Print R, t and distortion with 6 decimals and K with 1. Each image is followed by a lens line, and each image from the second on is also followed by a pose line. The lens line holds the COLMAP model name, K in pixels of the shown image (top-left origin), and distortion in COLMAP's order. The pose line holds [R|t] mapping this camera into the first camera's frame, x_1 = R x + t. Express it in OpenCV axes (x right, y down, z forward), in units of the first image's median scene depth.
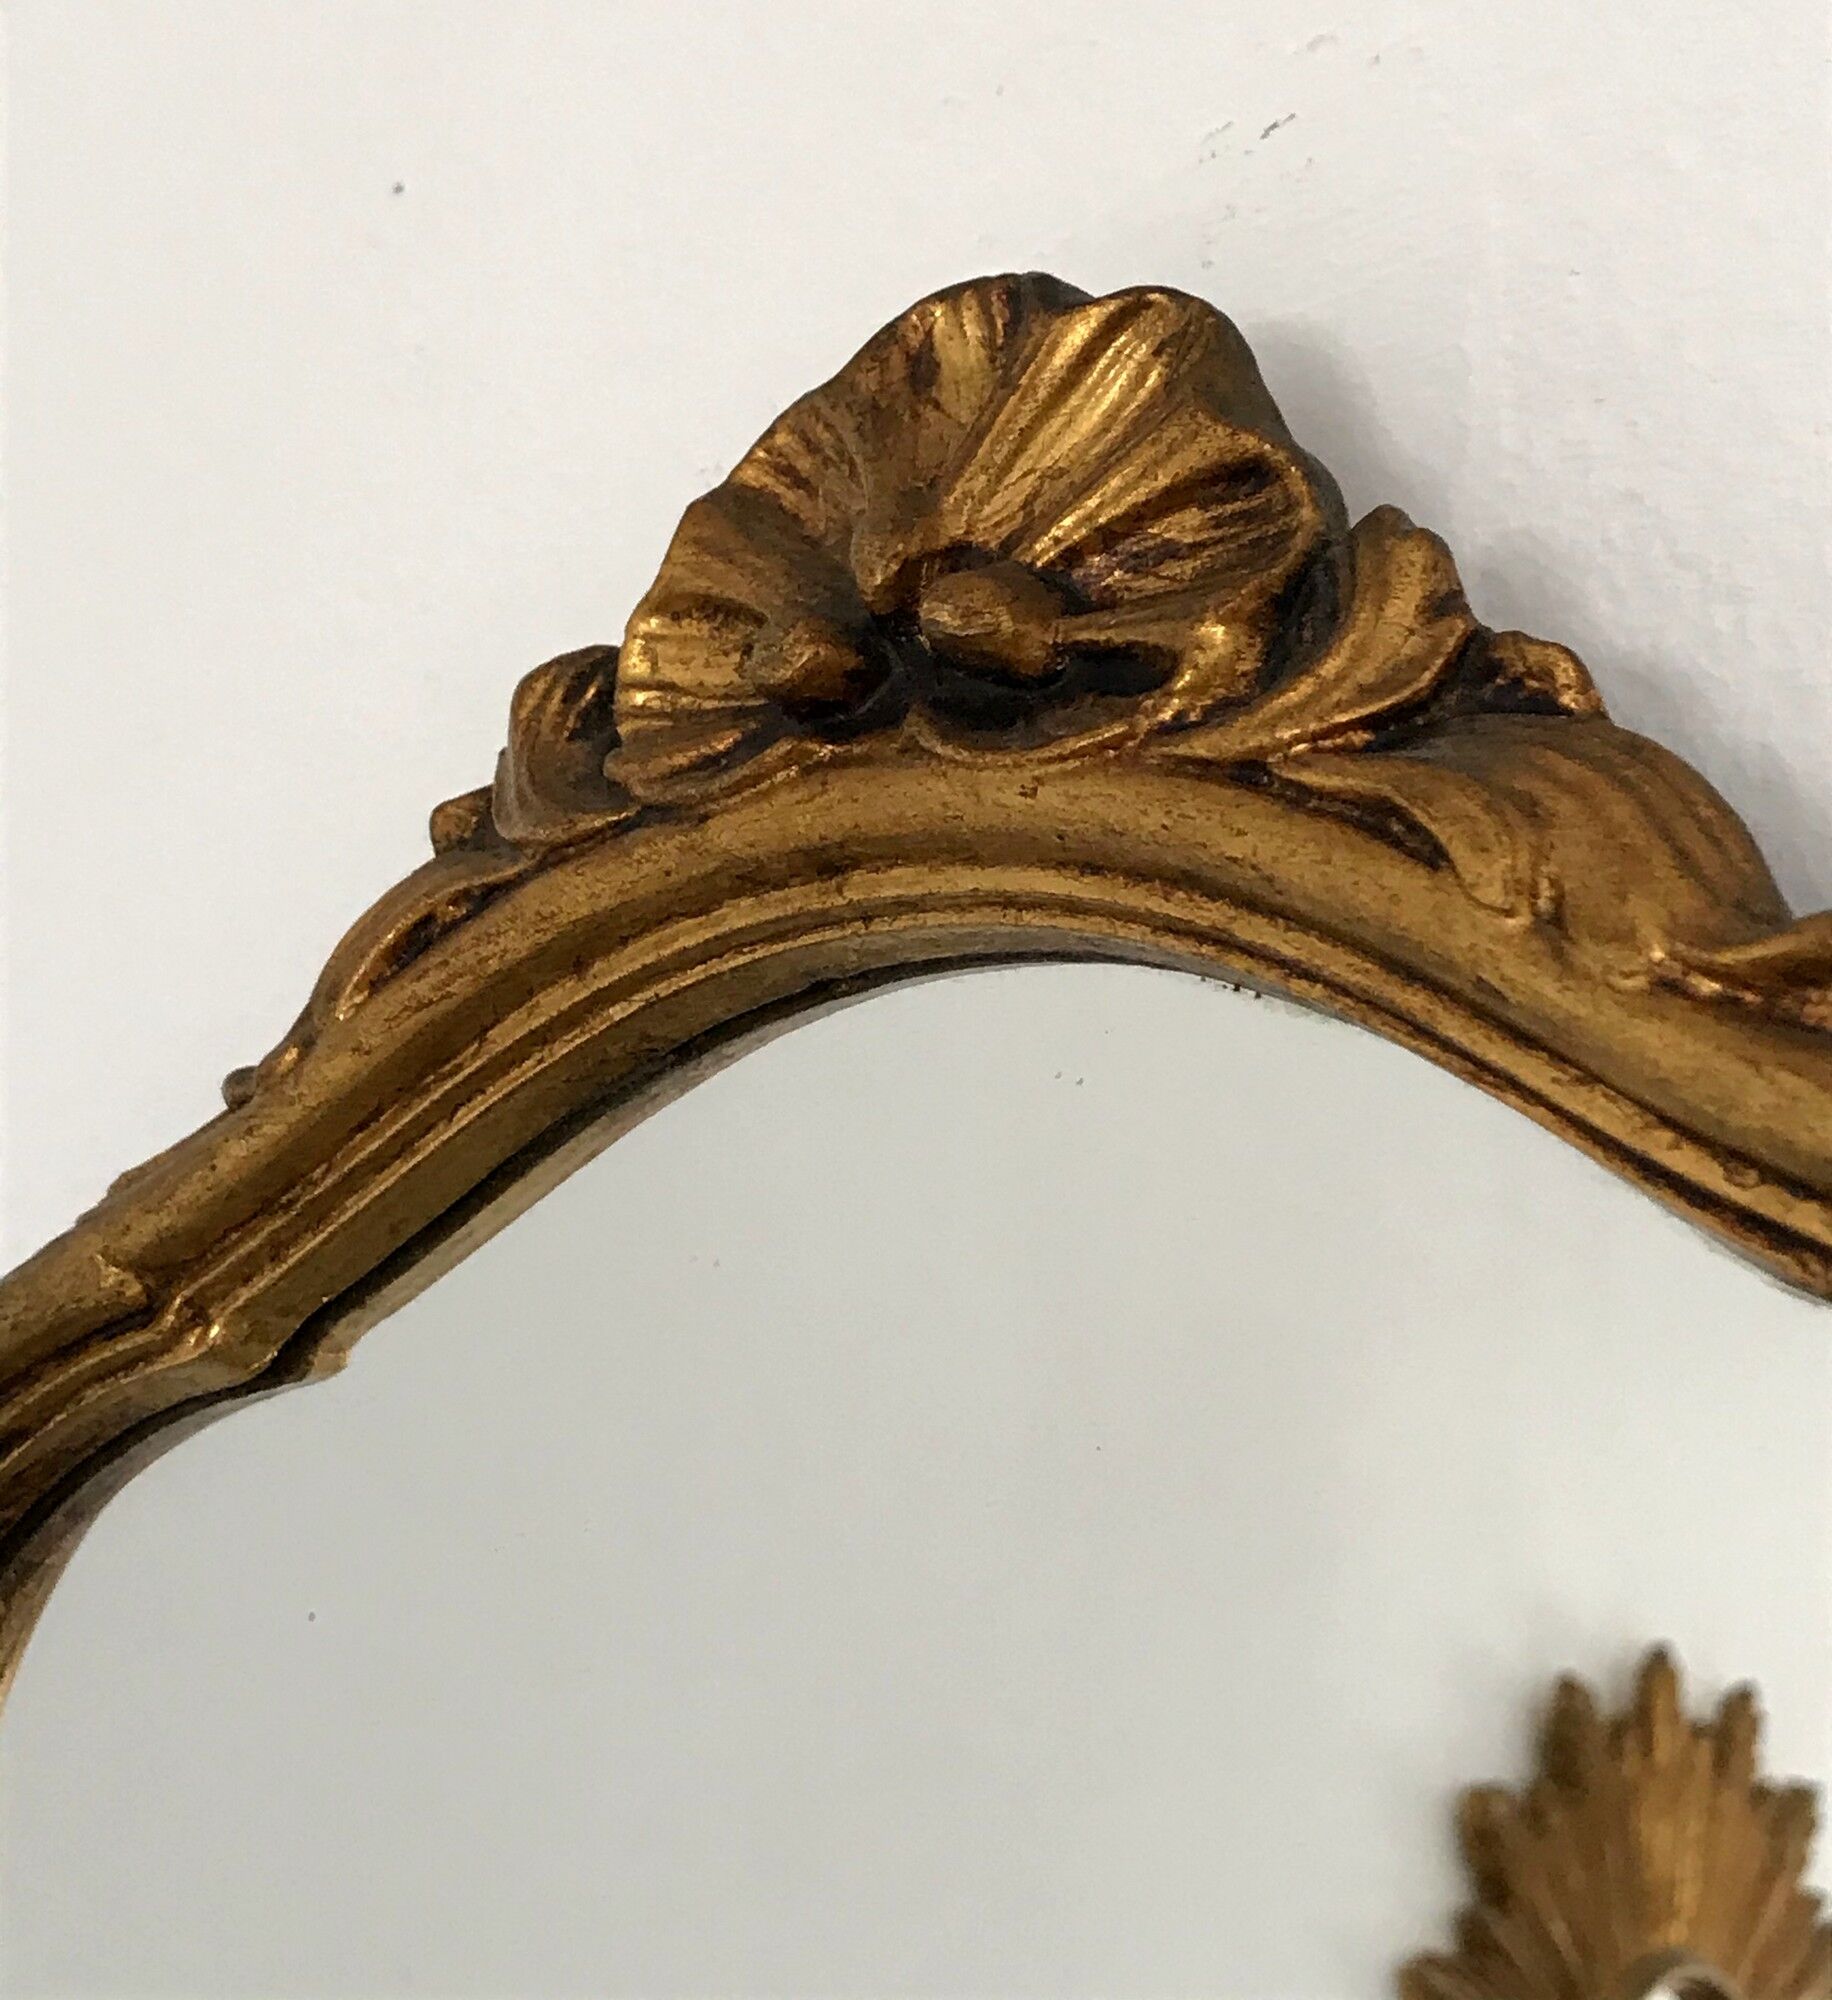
lens RADIAL K [[3543.5, 0, 917.2], [0, 3543.5, 881.1], [0, 0, 1]] dist [0.195926, 0.000000]
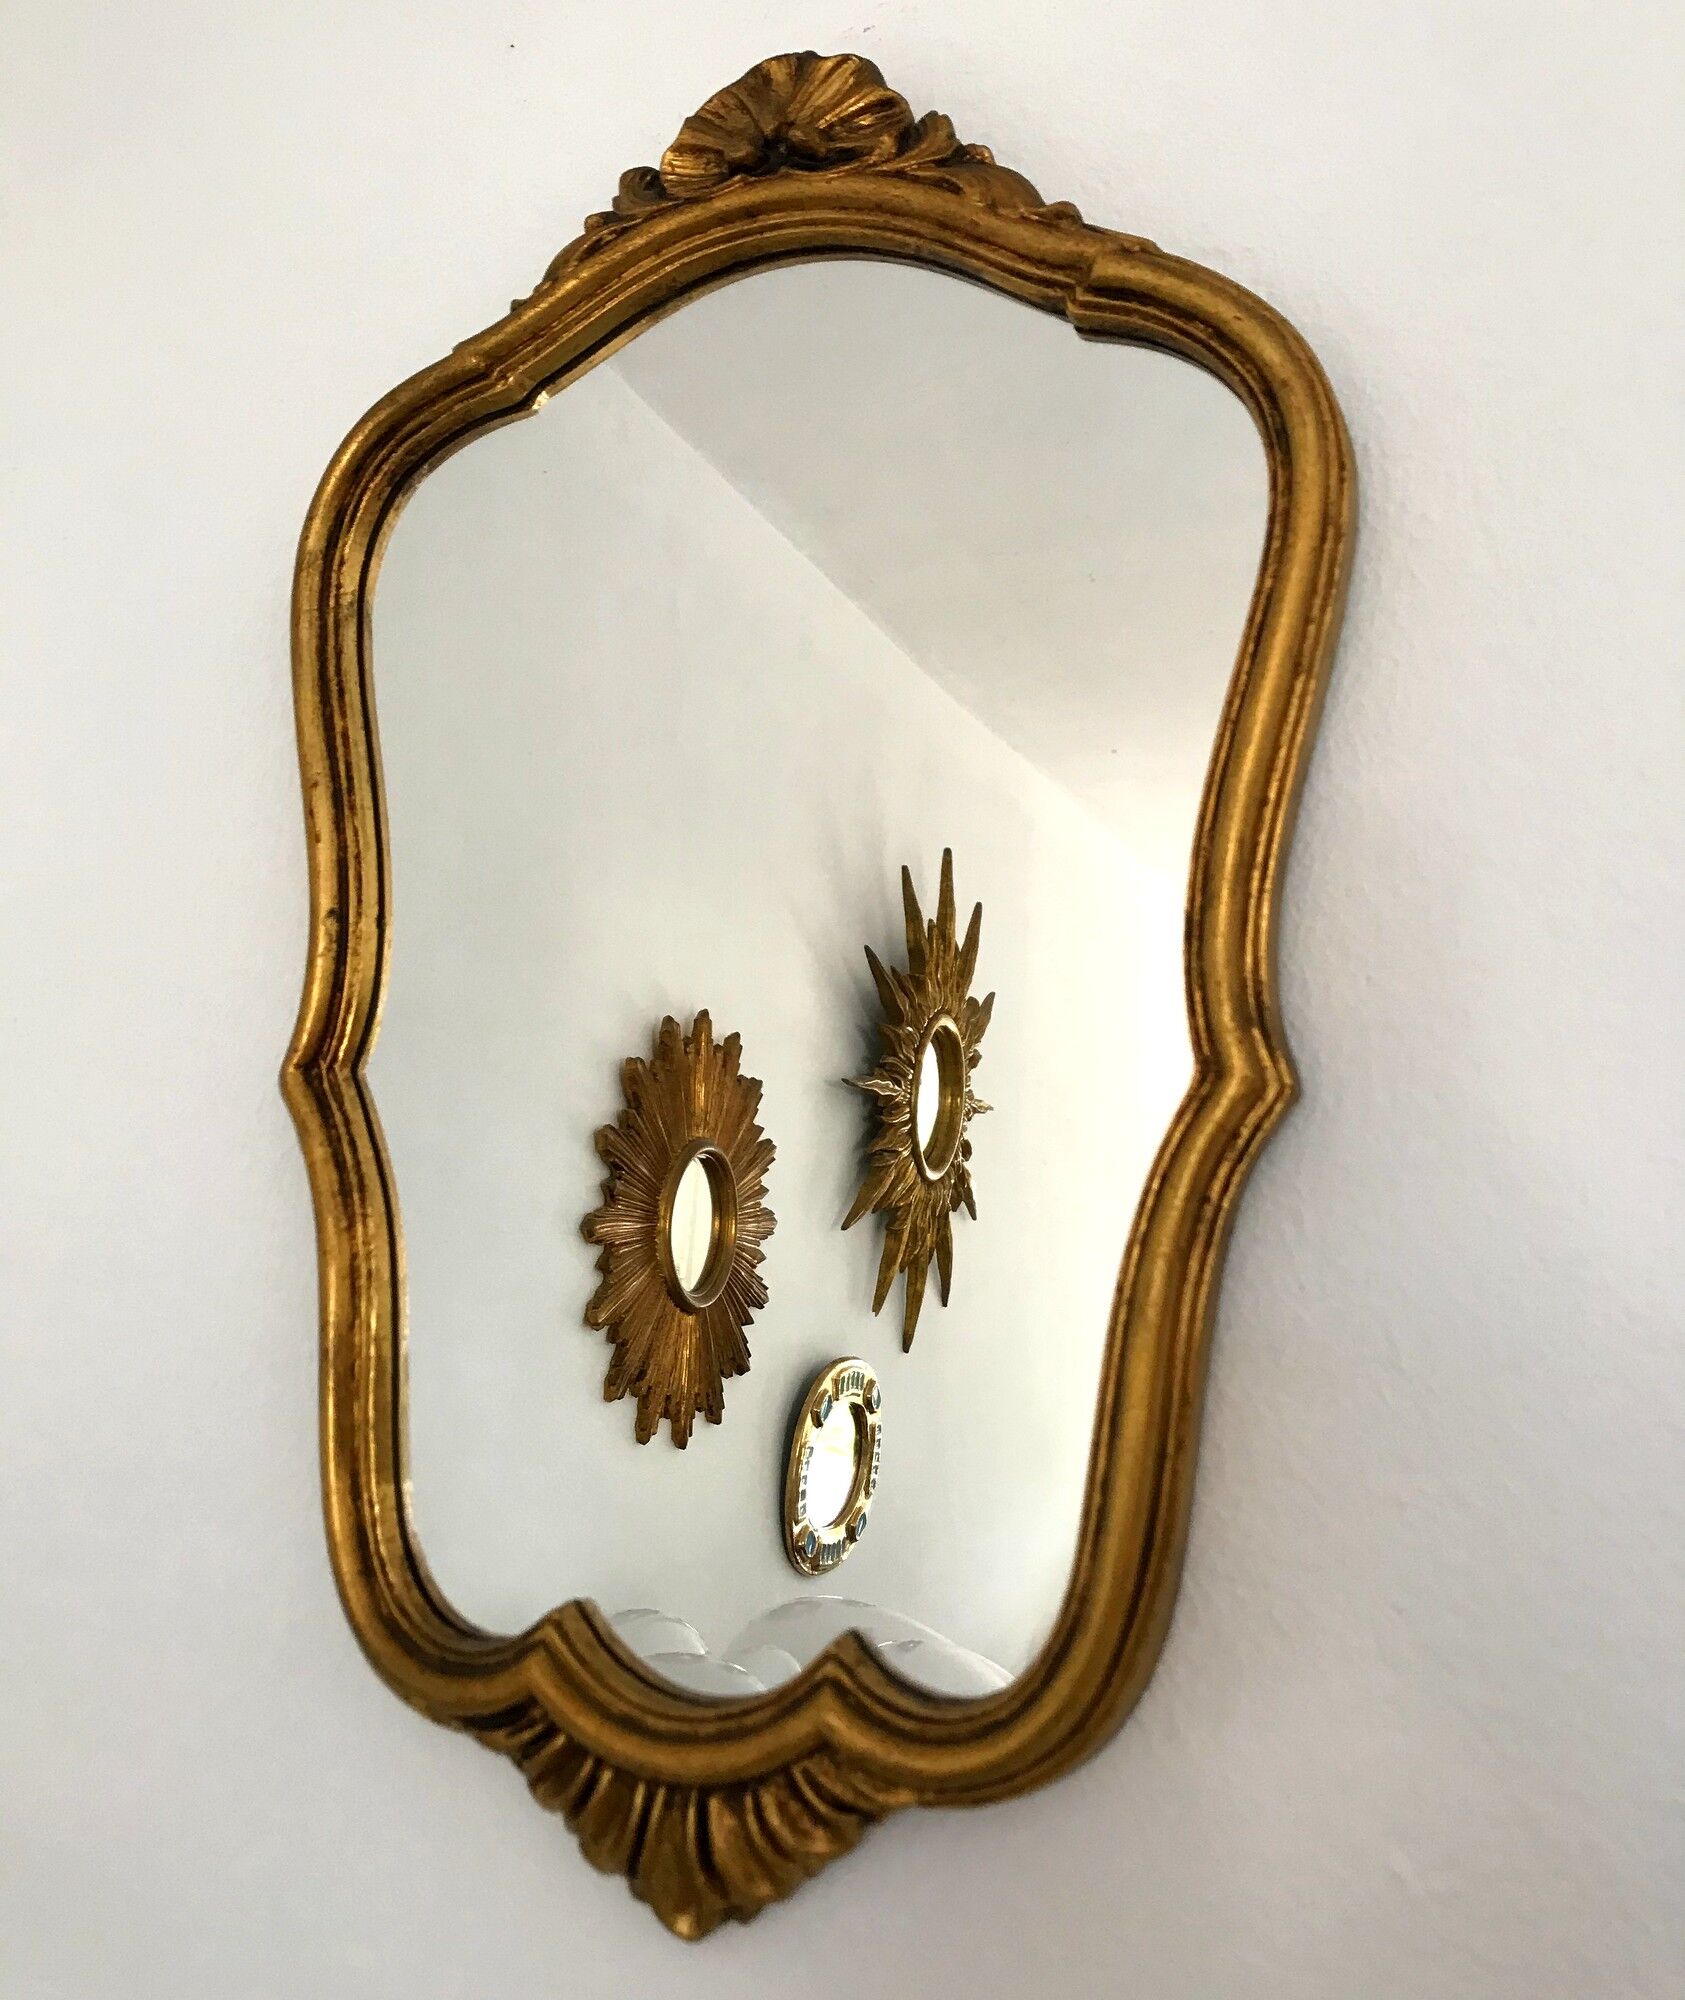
lens RADIAL K [[1881.8, 0, 852.6], [0, 1881.8, 930.2], [0, 0, 1]] dist [0.000346, 0.000000]
pose [[0.946272, 0.024691, 0.322427, -0.449760], [-0.044225, 0.997594, 0.053397, 0.521936], [-0.320332, -0.064787, 0.945087, -0.675375]]
